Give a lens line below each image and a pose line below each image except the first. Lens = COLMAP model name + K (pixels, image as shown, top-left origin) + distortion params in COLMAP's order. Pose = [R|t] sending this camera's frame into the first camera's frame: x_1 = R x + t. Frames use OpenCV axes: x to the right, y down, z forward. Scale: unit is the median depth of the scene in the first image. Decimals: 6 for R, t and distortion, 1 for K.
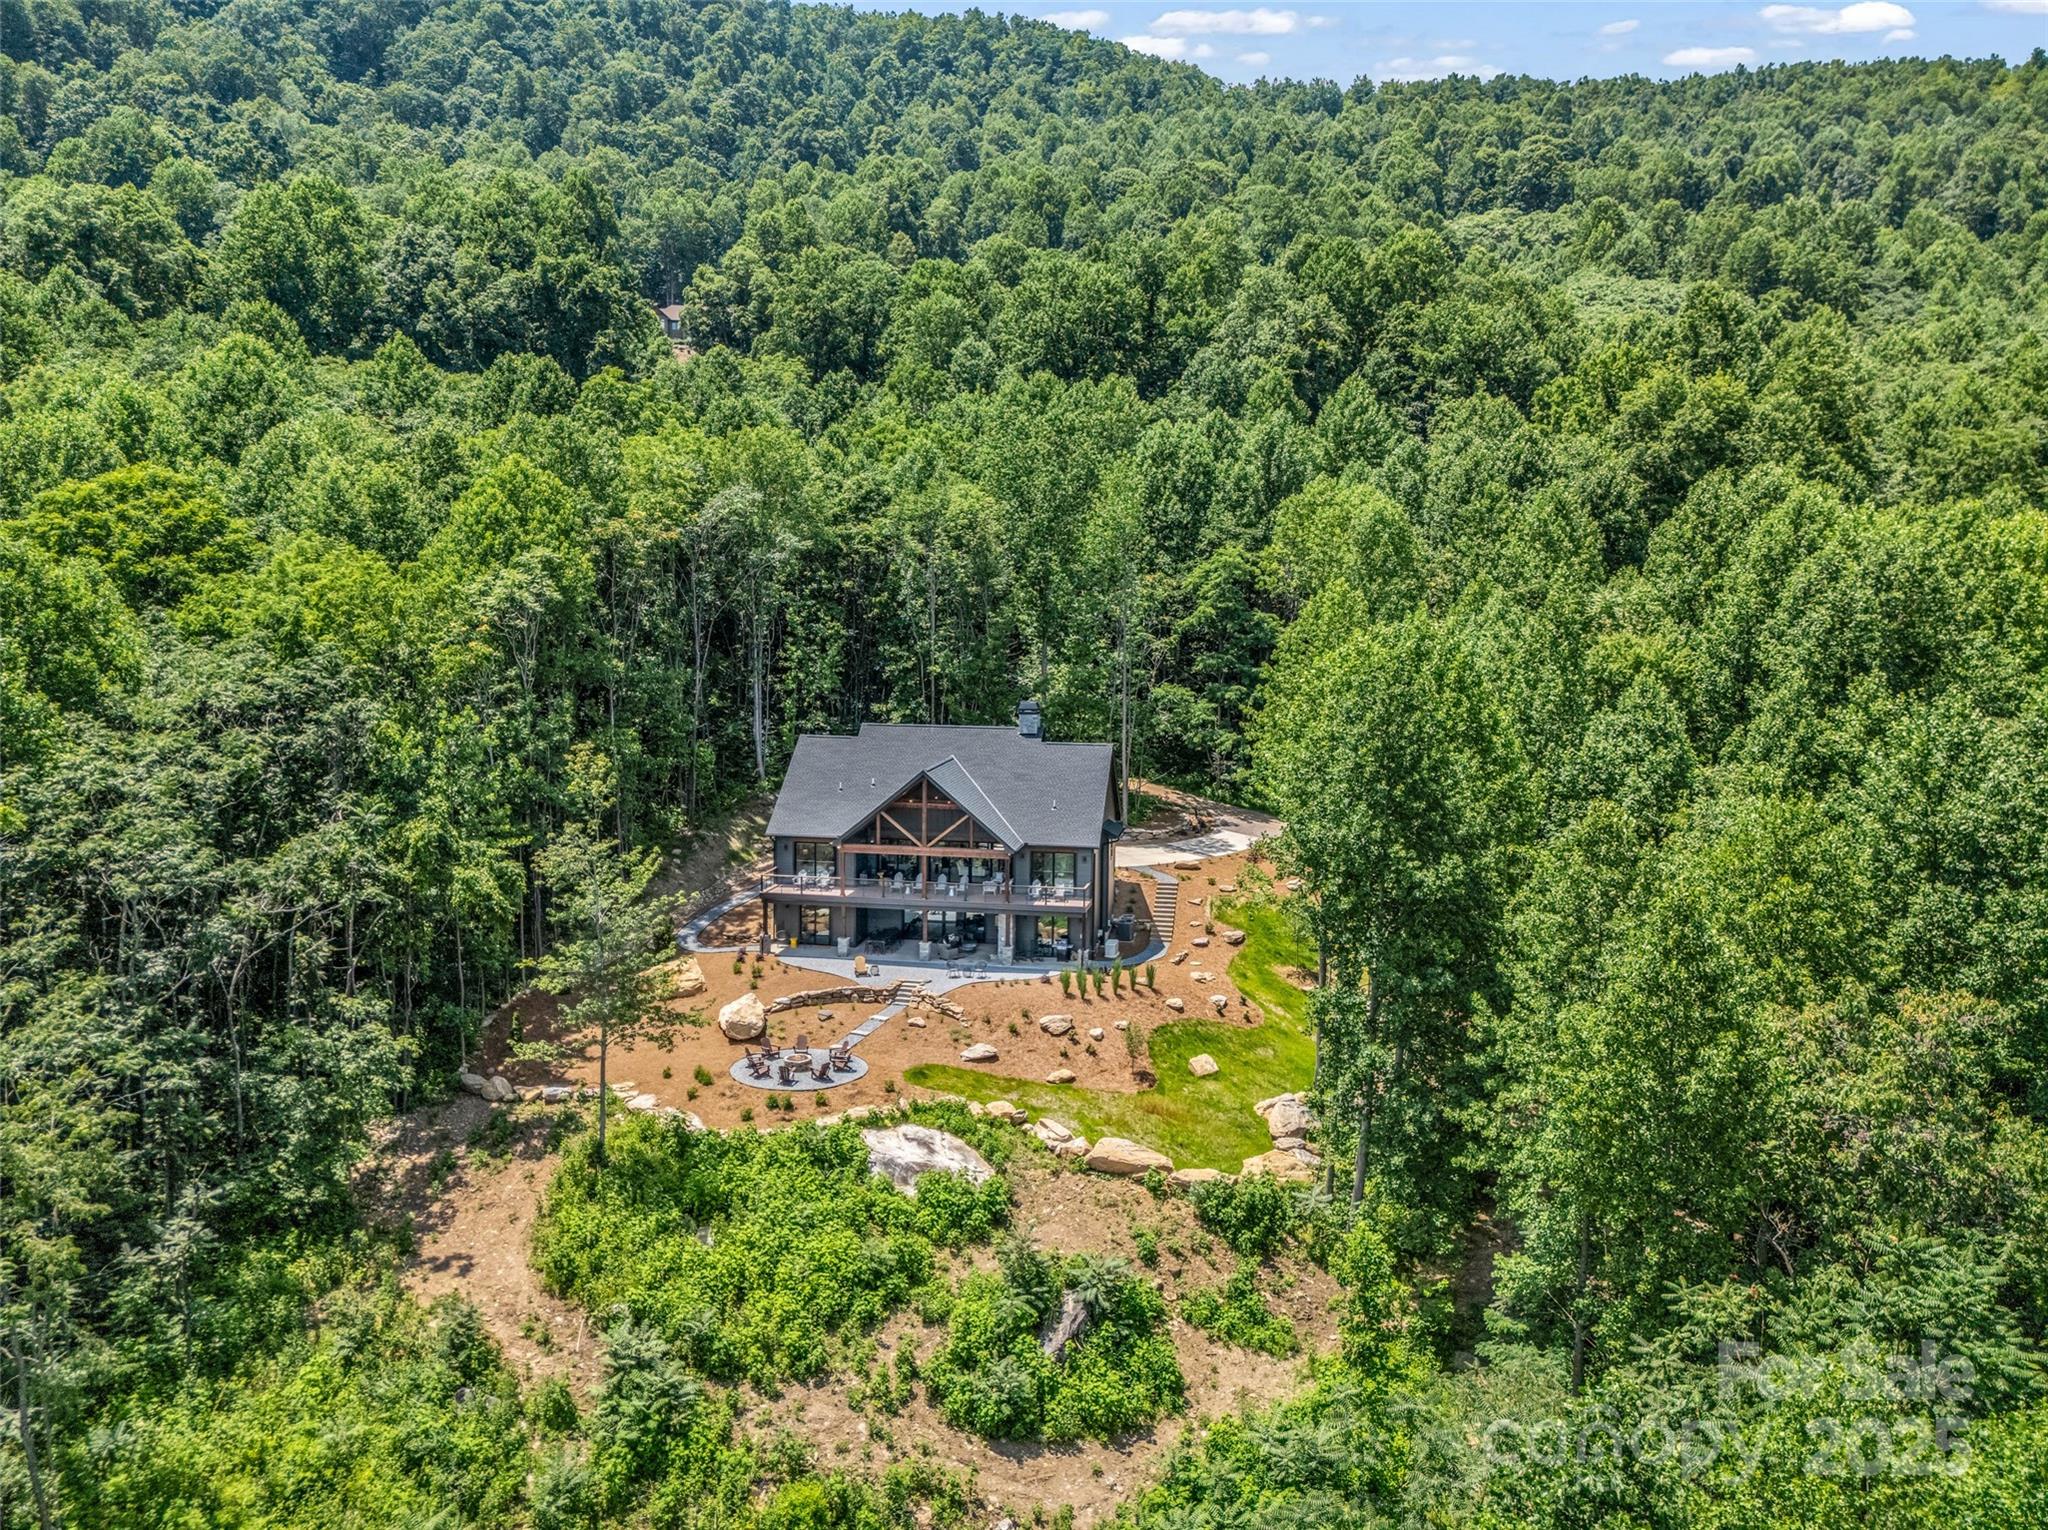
lens RADIAL K [[1530.5, 0, 1020.1], [0, 1530.5, 764.3], [0, 0, 1]] dist [0.063380, -0.052388]
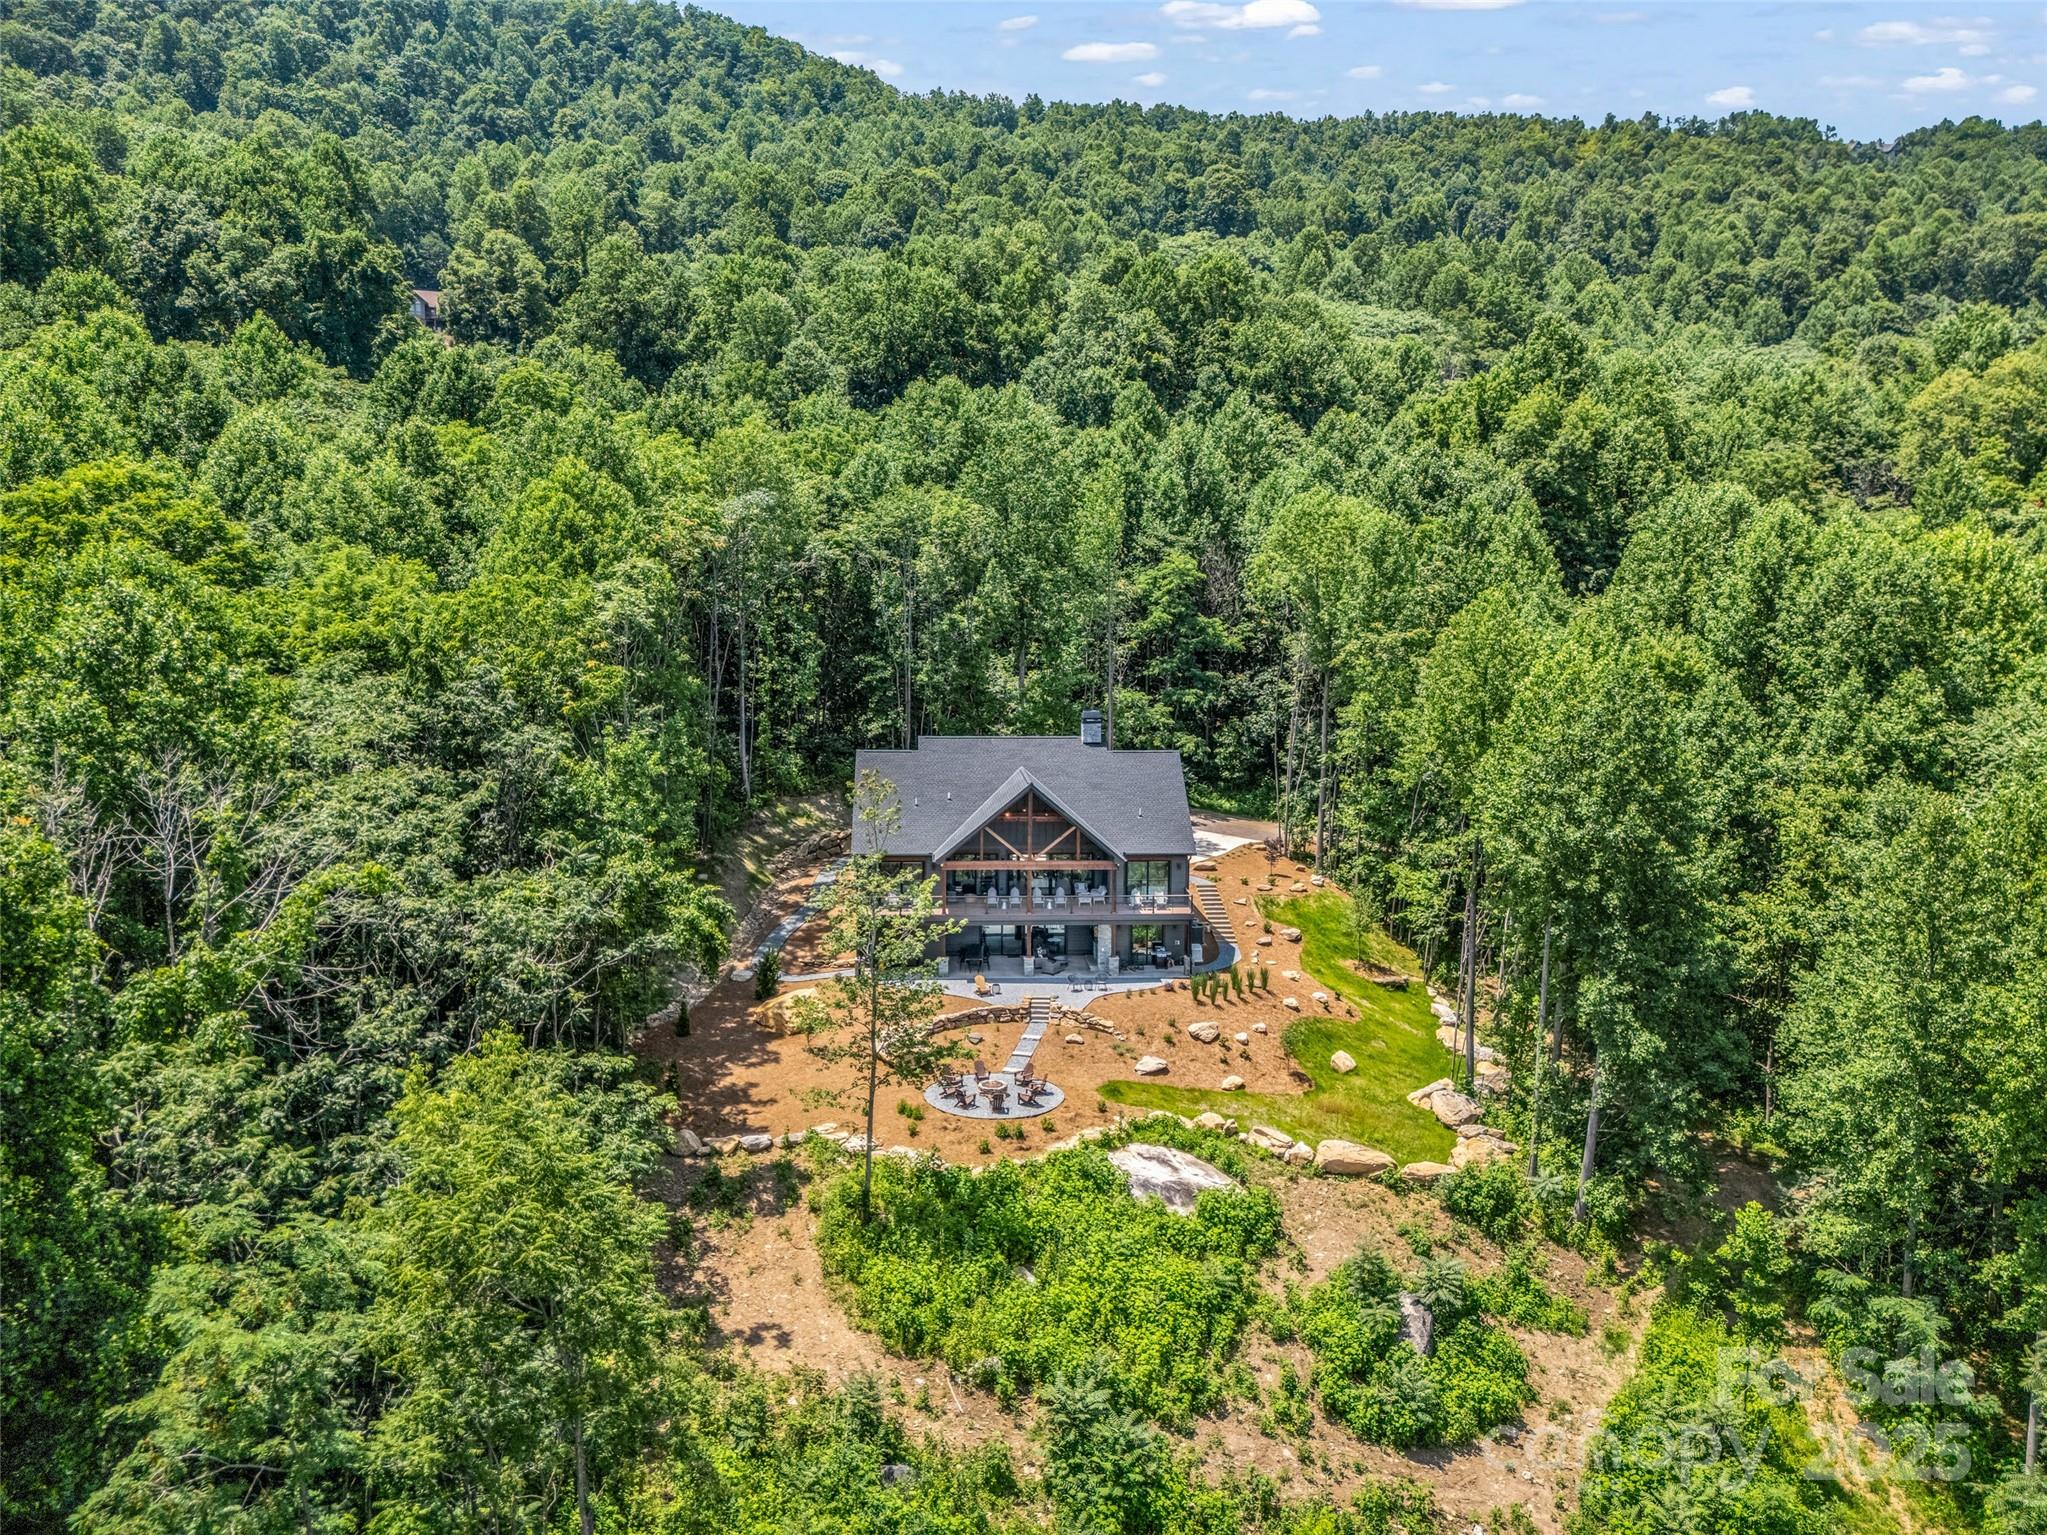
lens RADIAL K [[1514.4, 0, 1023.5], [0, 1514.4, 767.5], [0, 0, 1]] dist [0.062029, -0.049237]
pose [[0.972655, -0.030815, 0.230201, -0.162500], [0.030098, 0.999525, 0.006623, -0.007203], [-0.230295, 0.000487, 0.973121, 0.029099]]
